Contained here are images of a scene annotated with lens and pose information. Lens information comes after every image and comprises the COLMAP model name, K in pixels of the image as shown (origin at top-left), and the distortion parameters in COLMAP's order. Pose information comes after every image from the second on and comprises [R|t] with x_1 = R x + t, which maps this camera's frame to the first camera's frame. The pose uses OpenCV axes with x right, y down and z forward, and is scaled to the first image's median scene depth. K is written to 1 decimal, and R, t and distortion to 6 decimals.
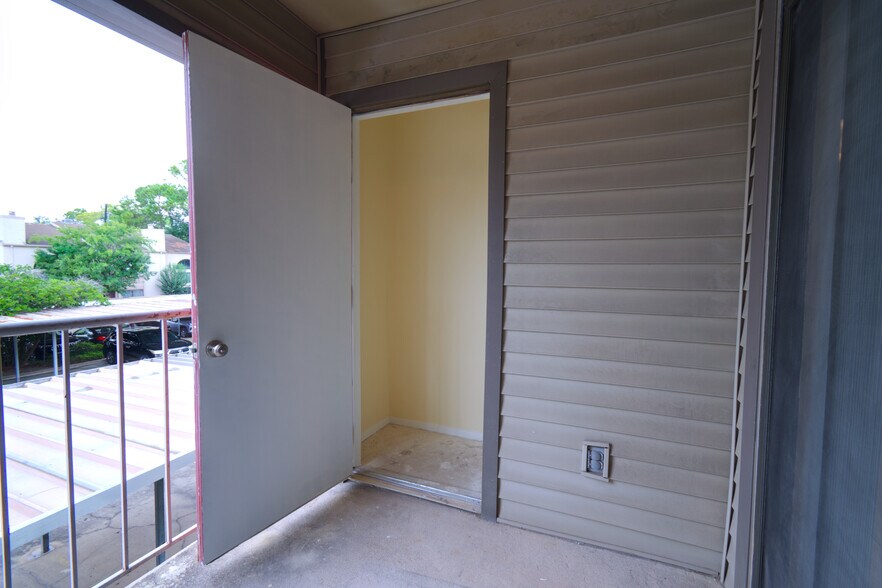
lens RADIAL K [[391.9, 0, 442.8], [0, 391.9, 294.4], [0, 0, 1]] dist [-0.004690, 0.004011]
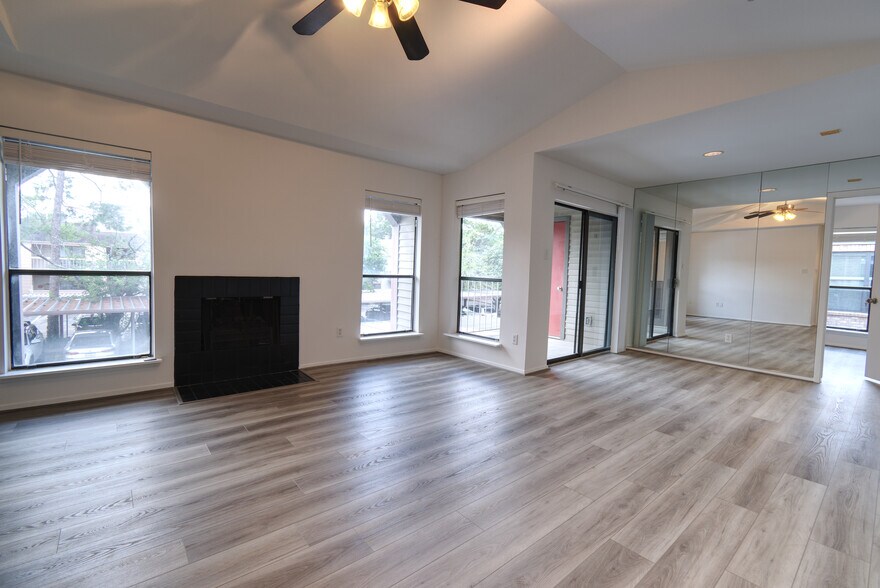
lens RADIAL K [[391.0, 0, 441.7], [0, 391.0, 292.9], [0, 0, 1]] dist [-0.004690, 0.004011]
pose [[0.893771, 0.039085, -0.446818, 0.759724], [-0.043159, 0.999068, 0.001063, 0.195686], [0.446443, 0.018334, 0.894624, -2.877231]]
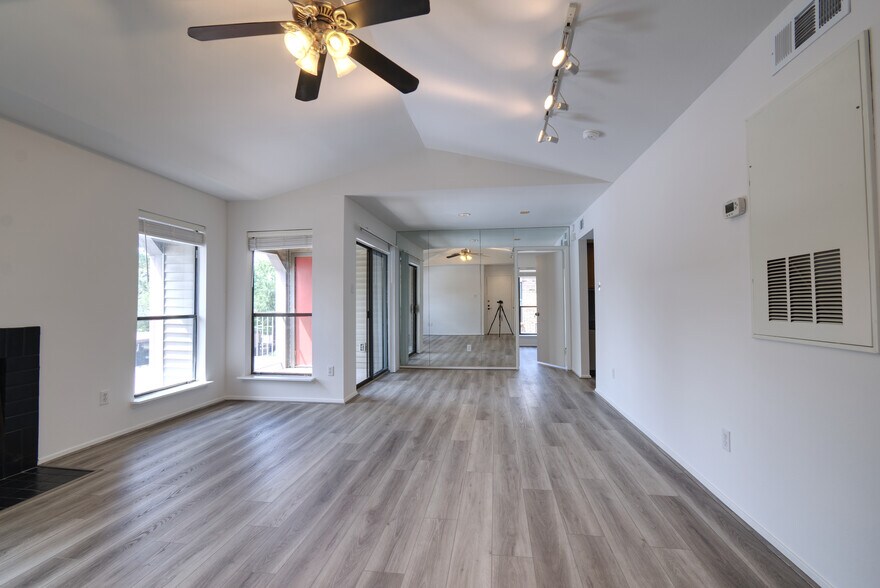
lens RADIAL K [[391.0, 0, 444.4], [0, 391.0, 295.2], [0, 0, 1]] dist [-0.004690, 0.004011]
pose [[0.964300, -0.016973, 0.264269, 0.115512], [0.036737, 0.996869, -0.070025, 0.184559], [-0.262253, 0.077233, 0.961903, -3.129839]]
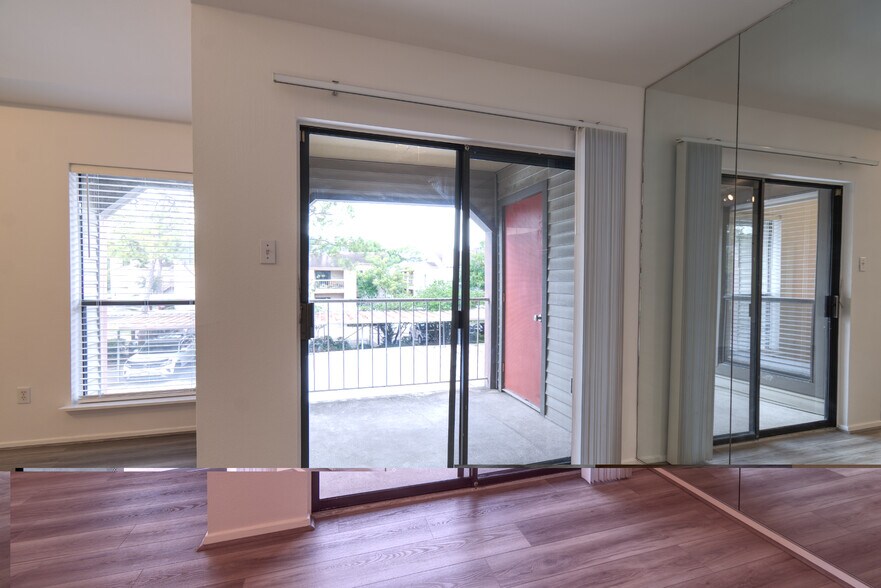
lens RADIAL K [[391.4, 0, 442.8], [0, 391.4, 292.4], [0, 0, 1]] dist [-0.004690, 0.004011]
pose [[0.648123, 0.012739, -0.761429, 1.309558], [-0.038444, 0.999133, -0.016008, 0.027323], [0.760565, 0.039647, 0.648050, -0.656250]]
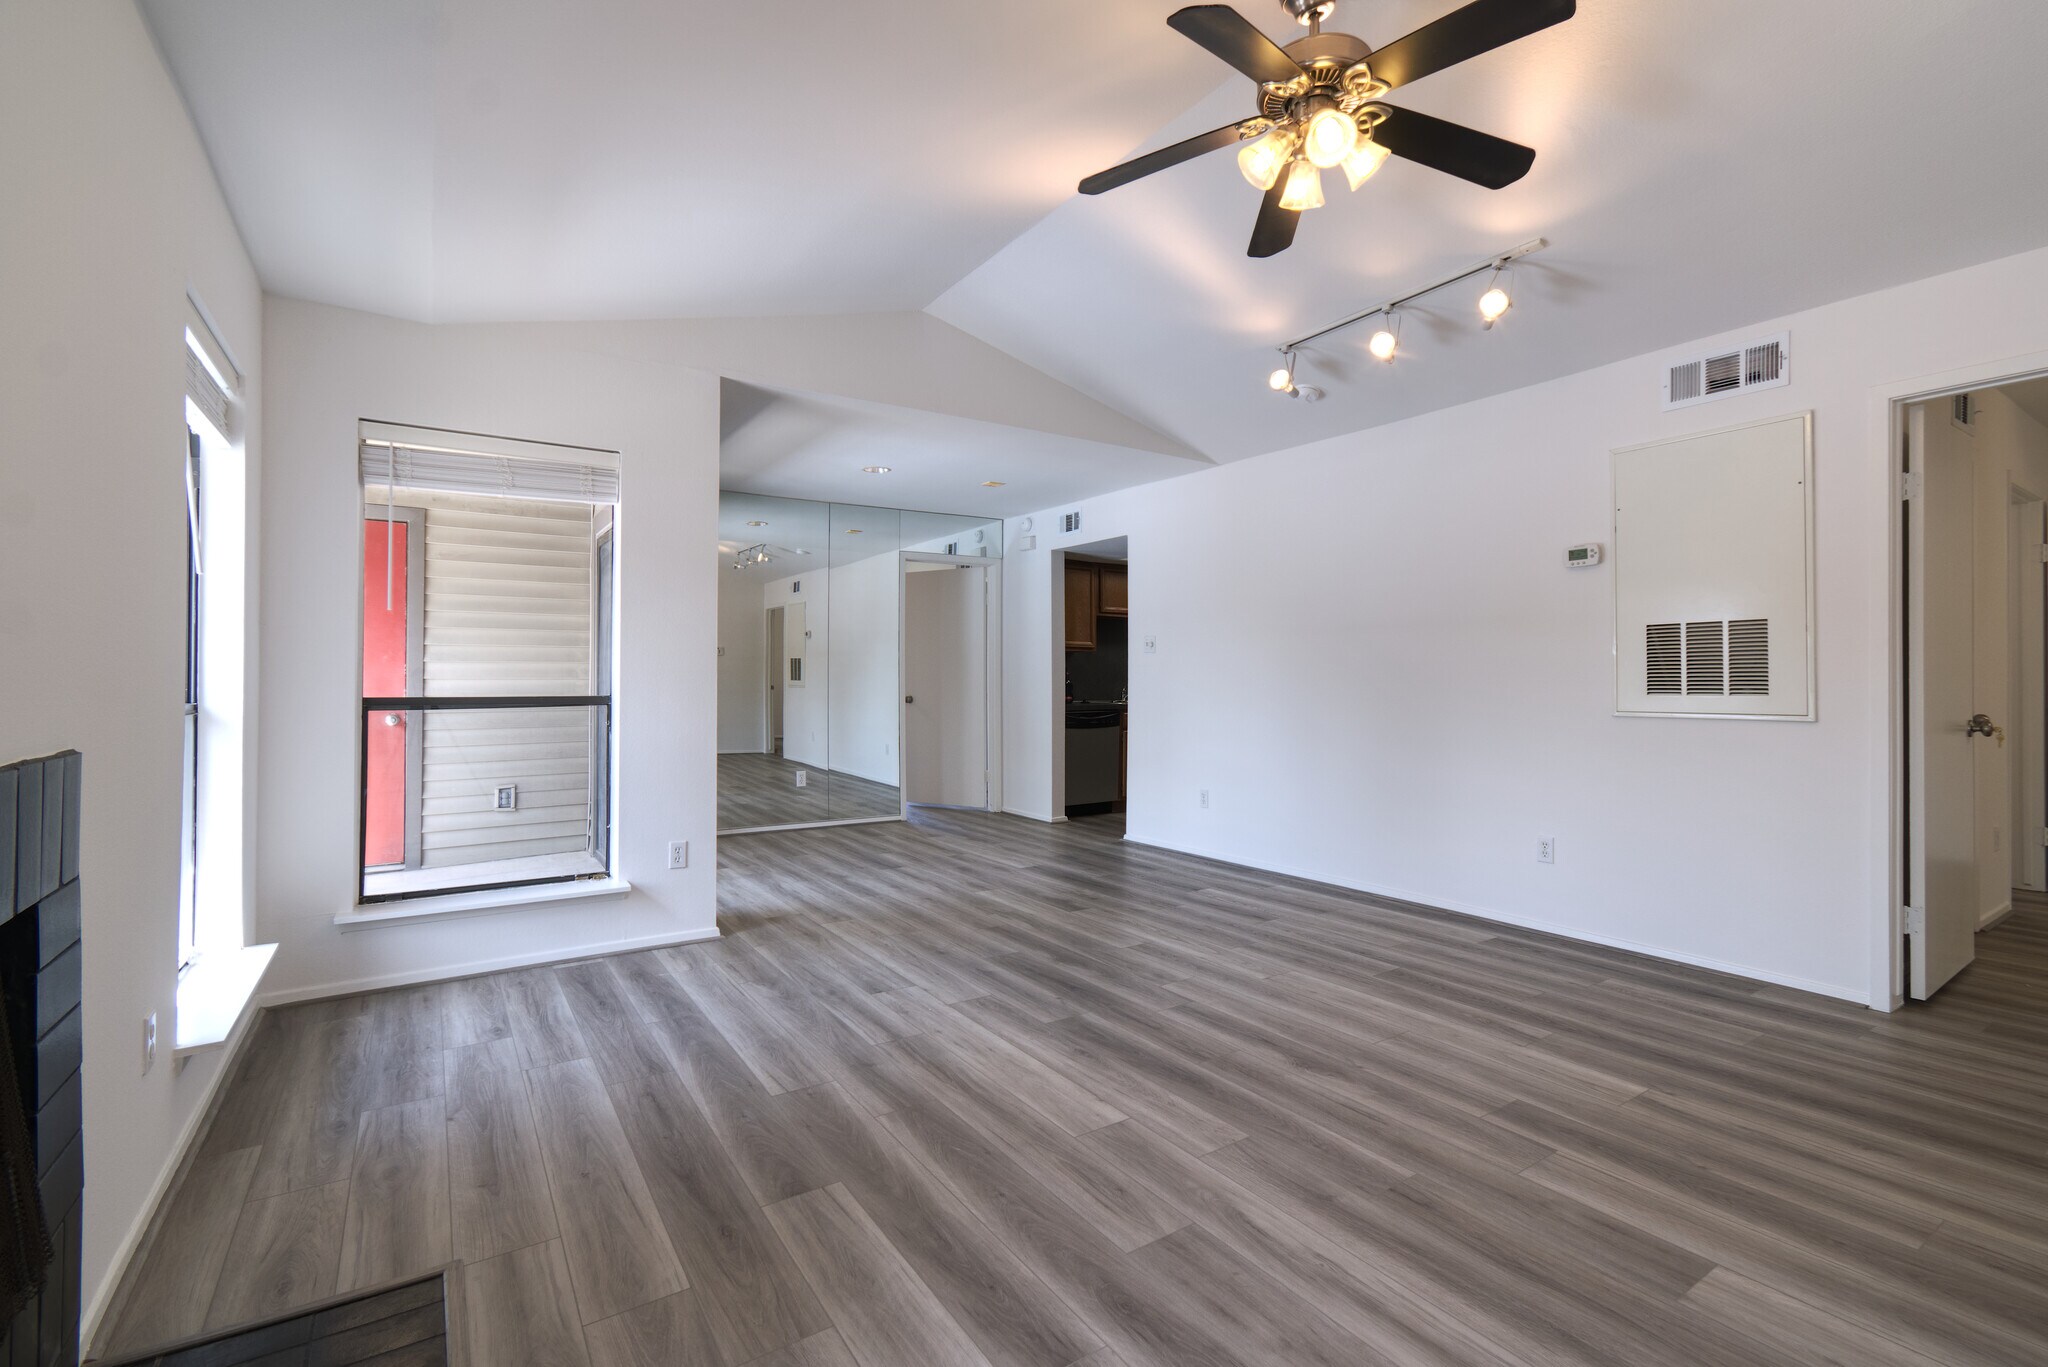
lens RADIAL K [[909.9, 0, 1031.6], [0, 909.9, 662.3], [0, 0, 1]] dist [-0.004690, 0.004011]
pose [[0.546258, 0.000538, 0.837617, -1.274734], [0.053879, 0.997906, -0.035779, 0.139242], [-0.835882, 0.064675, 0.545085, -2.329113]]
